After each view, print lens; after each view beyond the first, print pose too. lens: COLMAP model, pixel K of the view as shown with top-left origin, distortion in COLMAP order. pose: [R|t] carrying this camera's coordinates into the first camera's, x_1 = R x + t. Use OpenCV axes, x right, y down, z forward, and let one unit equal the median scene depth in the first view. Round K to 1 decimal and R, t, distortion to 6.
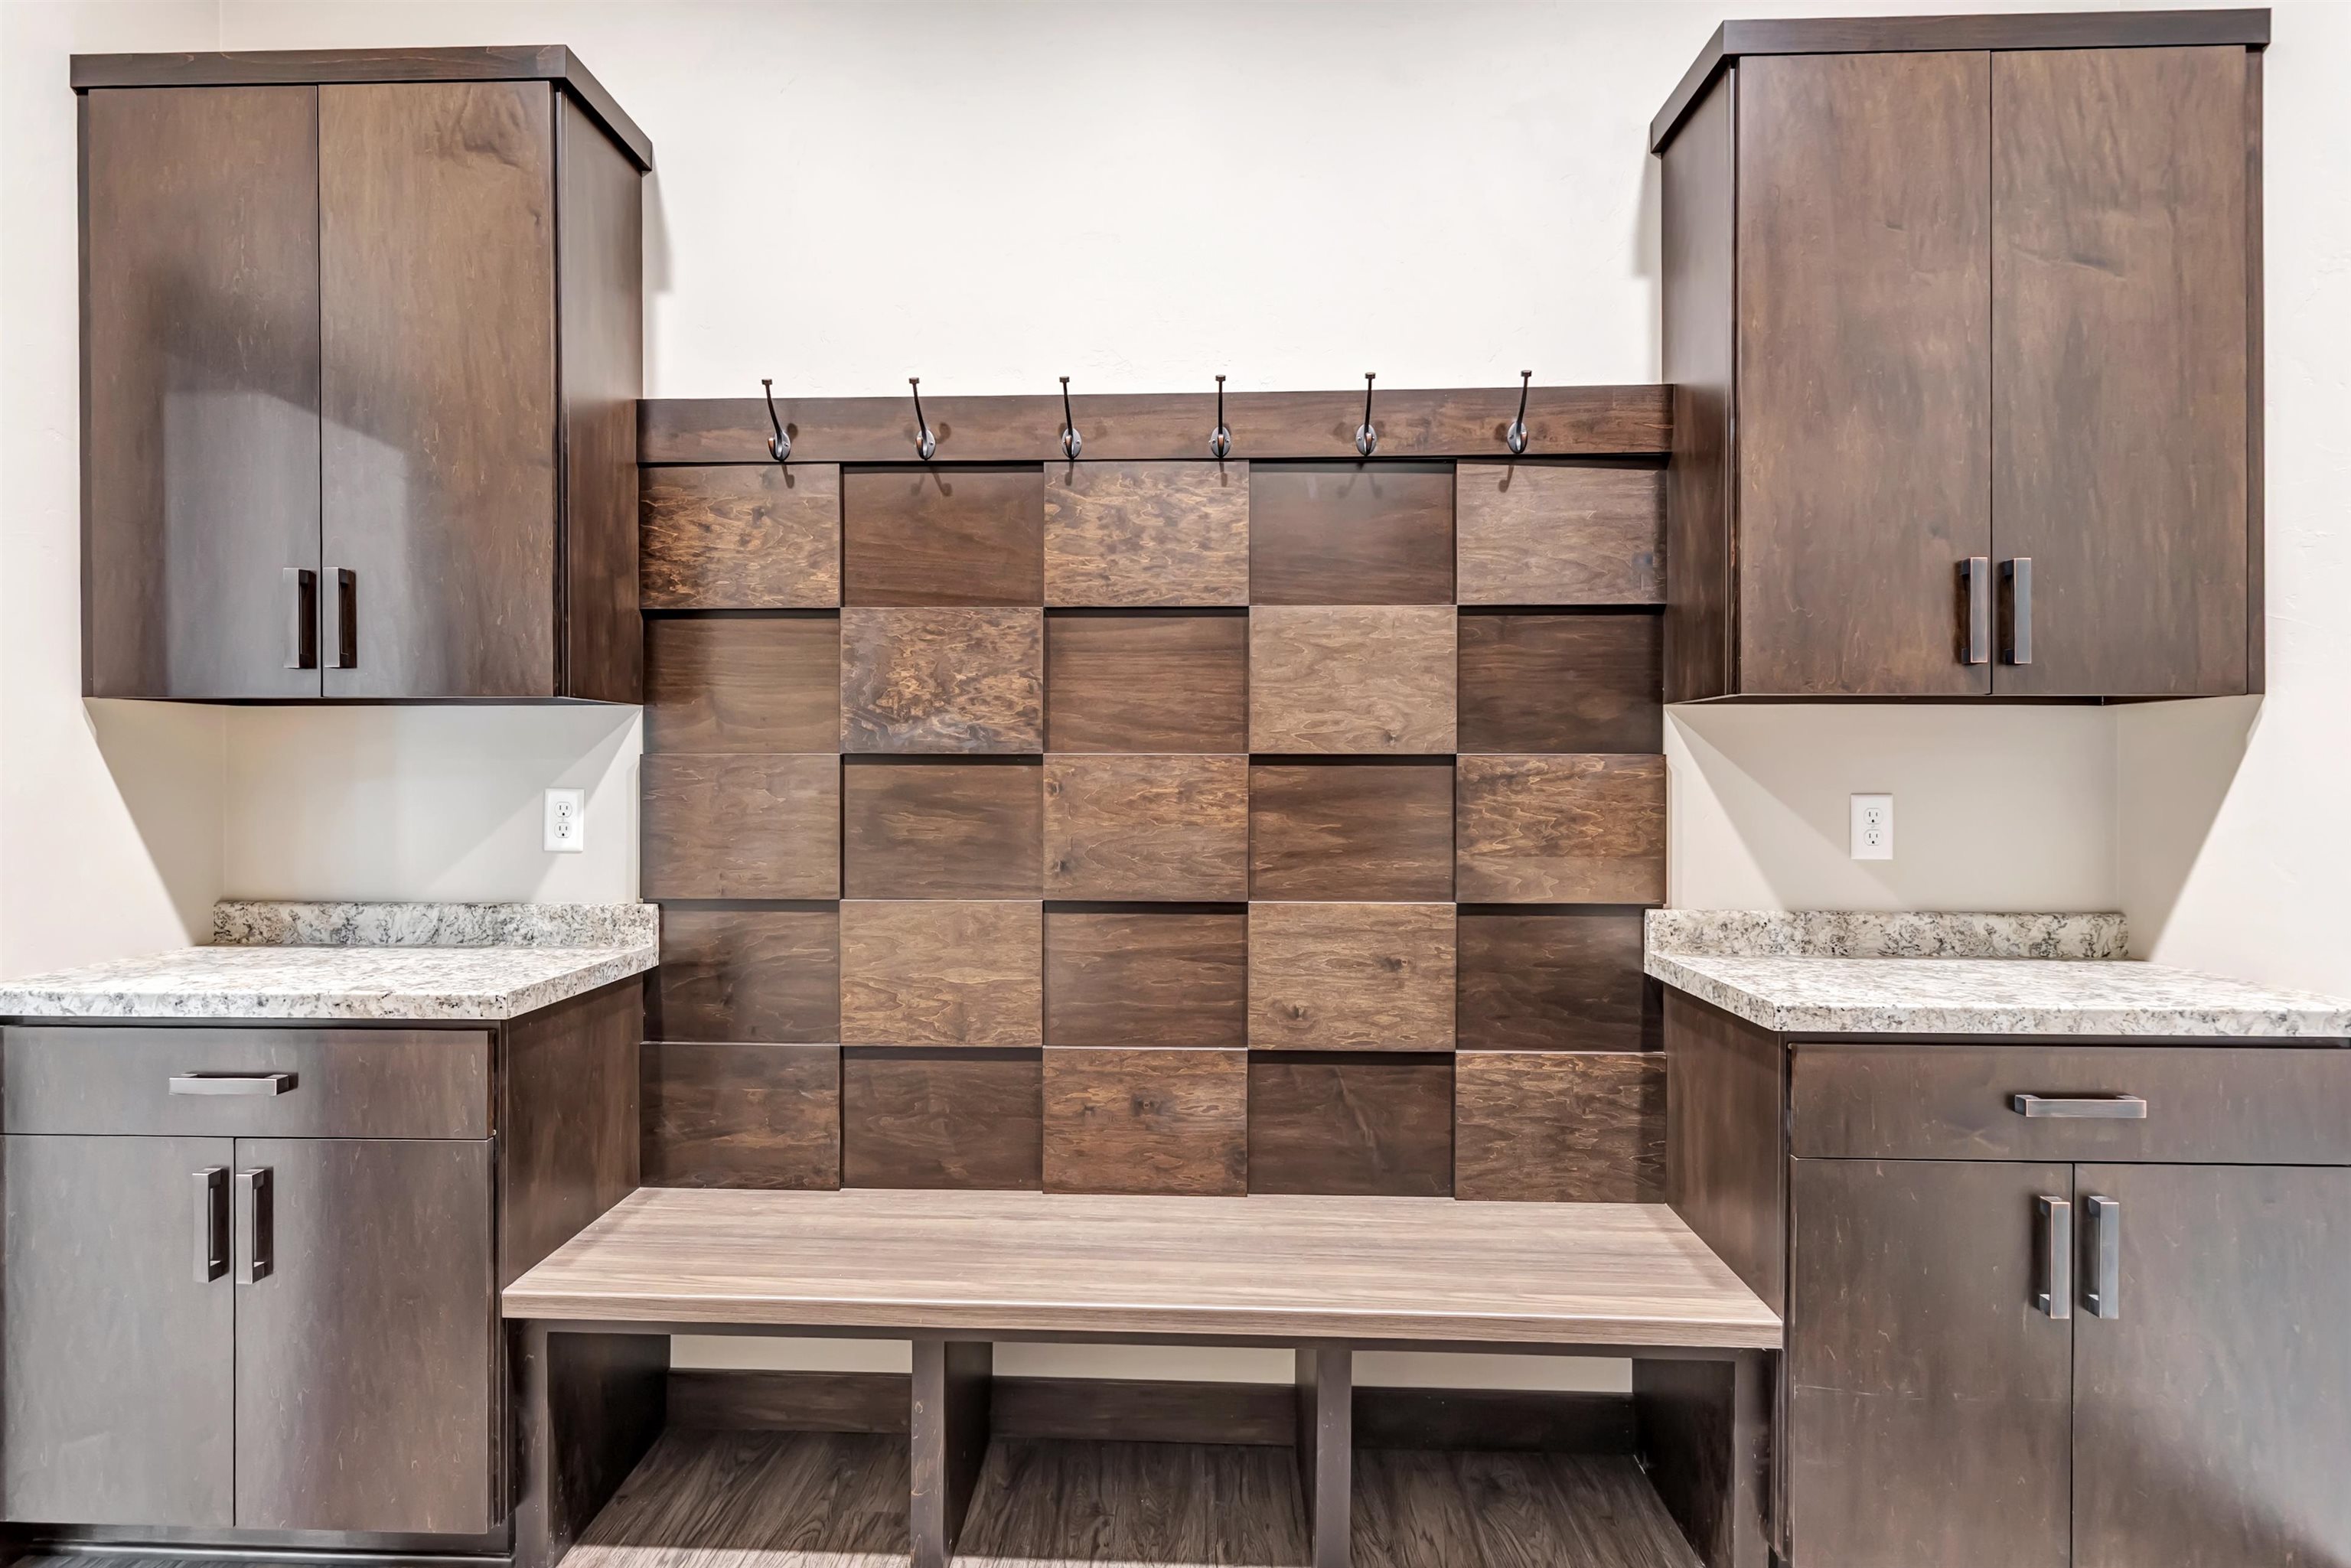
lens RADIAL K [[1276.7, 0, 1175.5], [0, 1276.7, 784.0], [0, 0, 1]] dist [-0.001220, -0.000230]
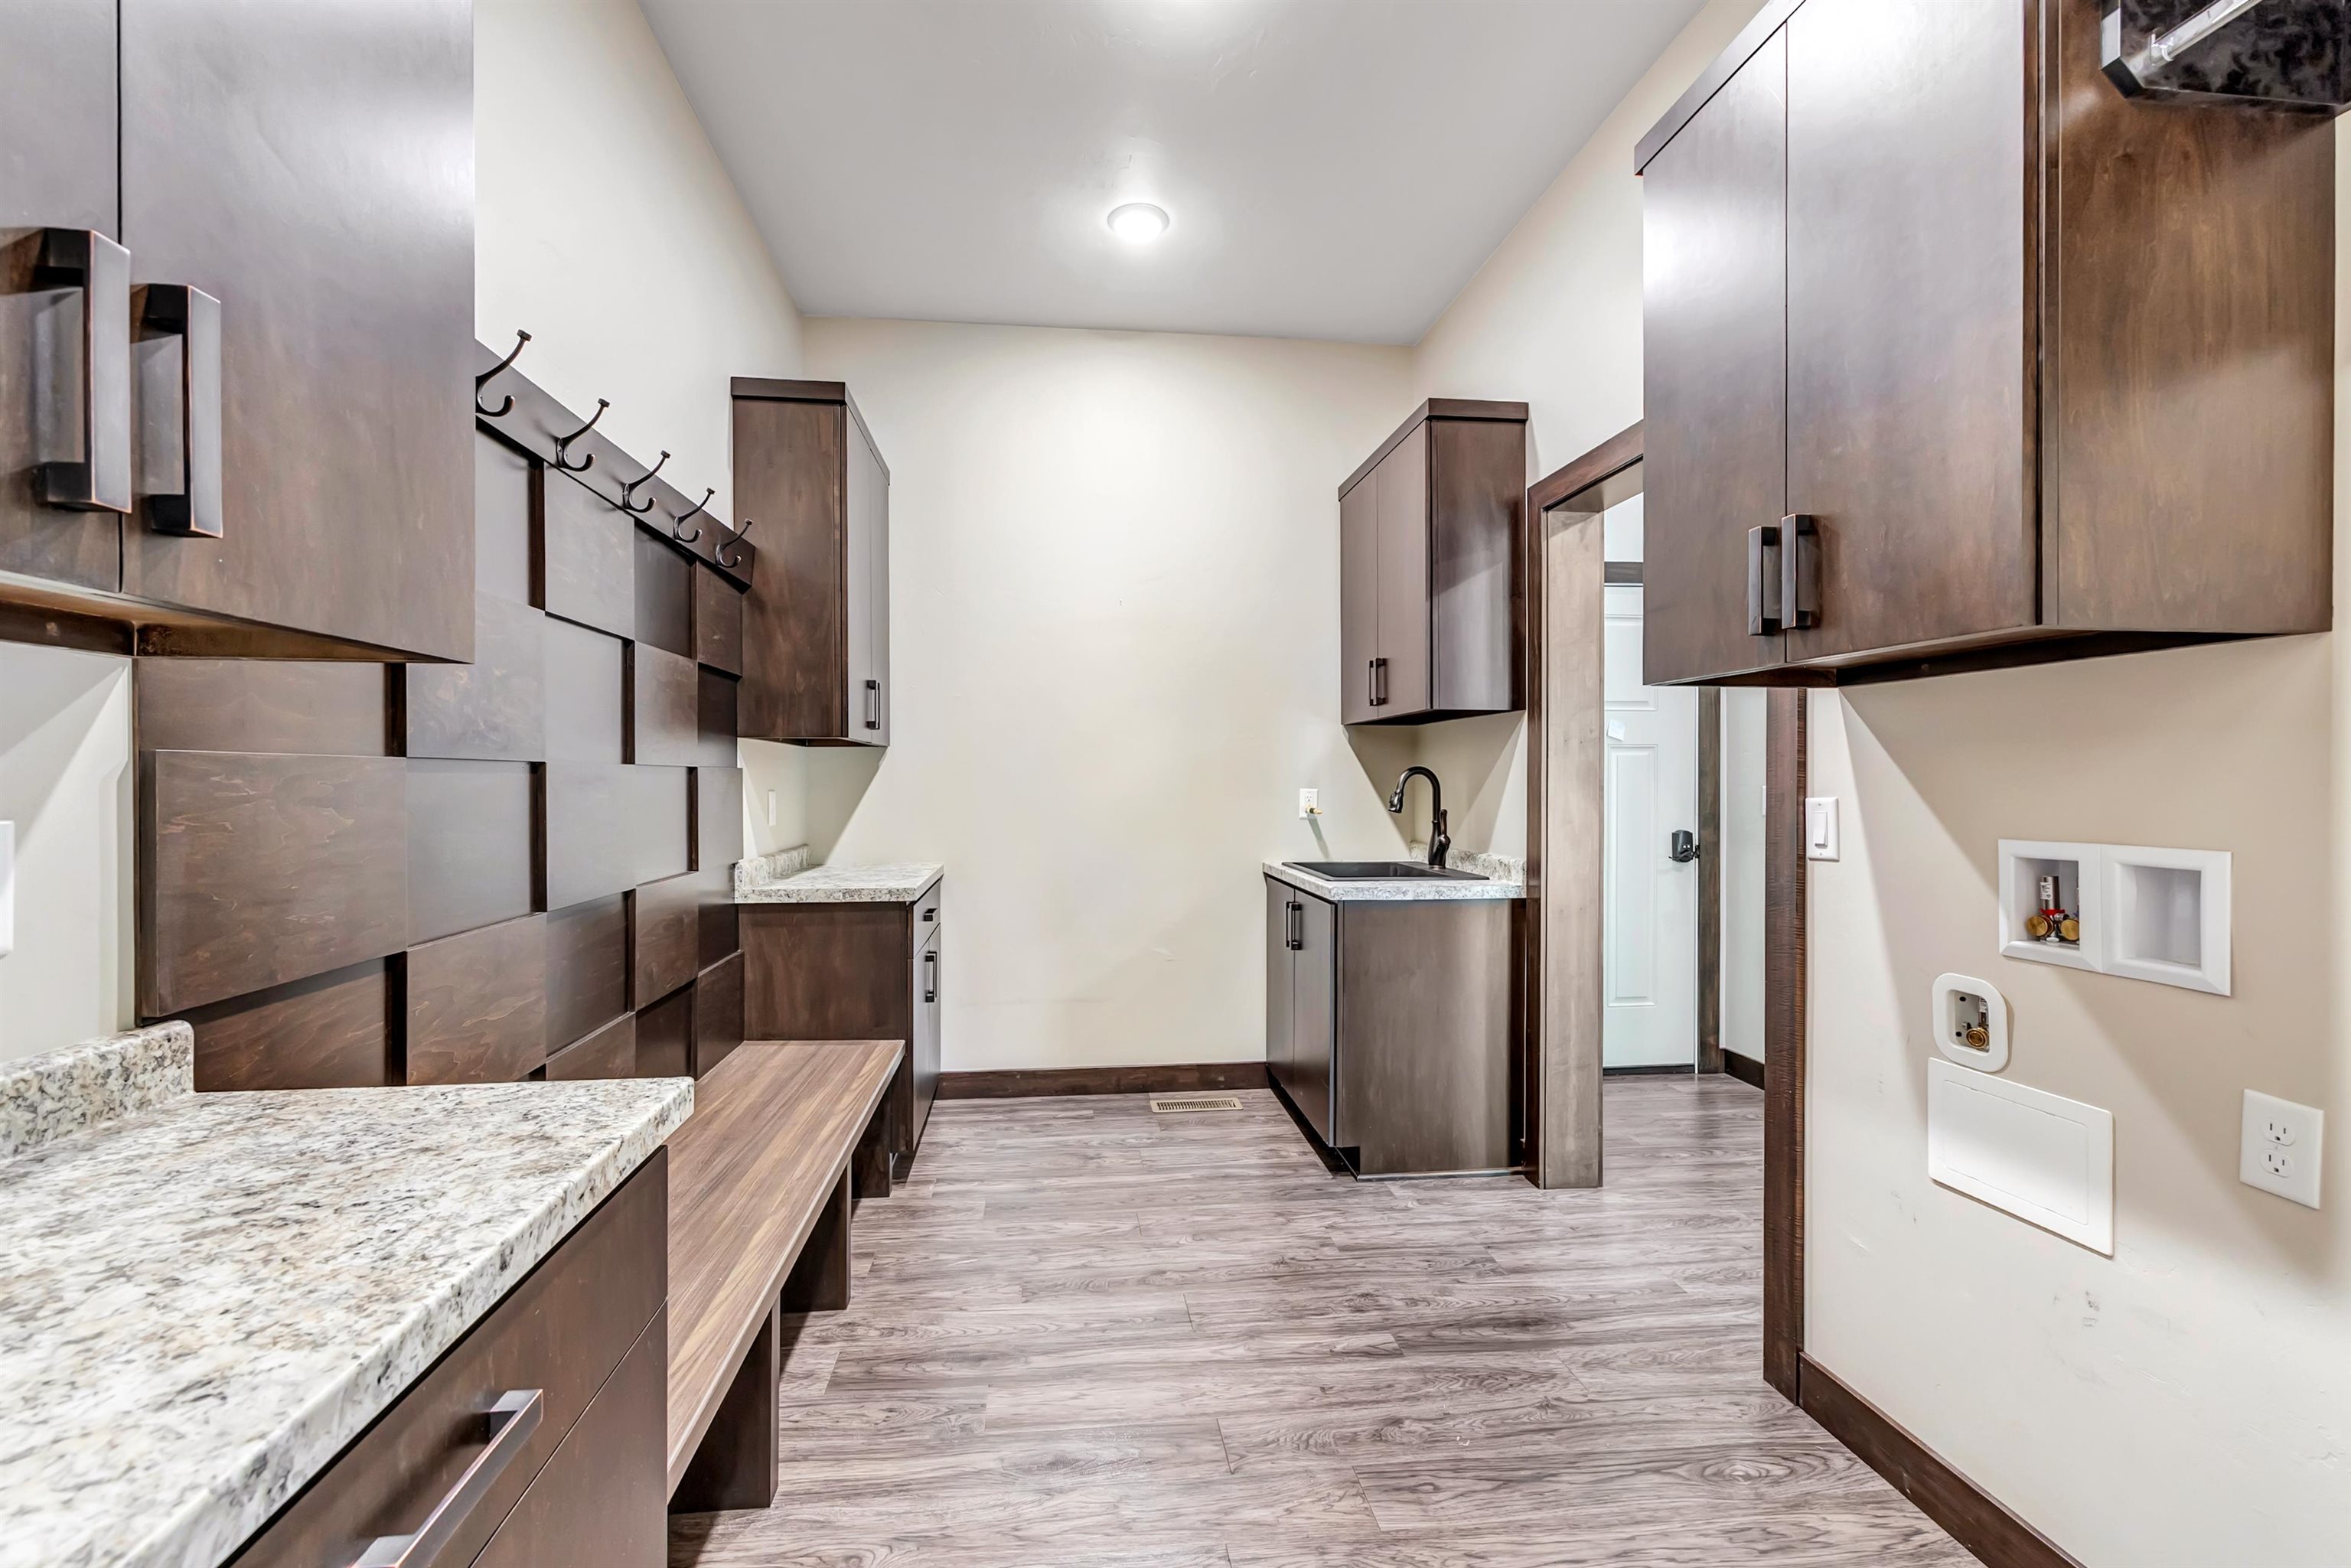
lens RADIAL K [[945.4, 0, 1168.0], [0, 945.4, 785.2], [0, 0, 1]] dist [-0.000208, 0.000174]
pose [[-0.172217, -0.005600, 0.985043, -0.889571], [0.003302, 0.999975, 0.006262, -0.009516], [-0.985053, 0.004331, -0.172194, 0.647656]]
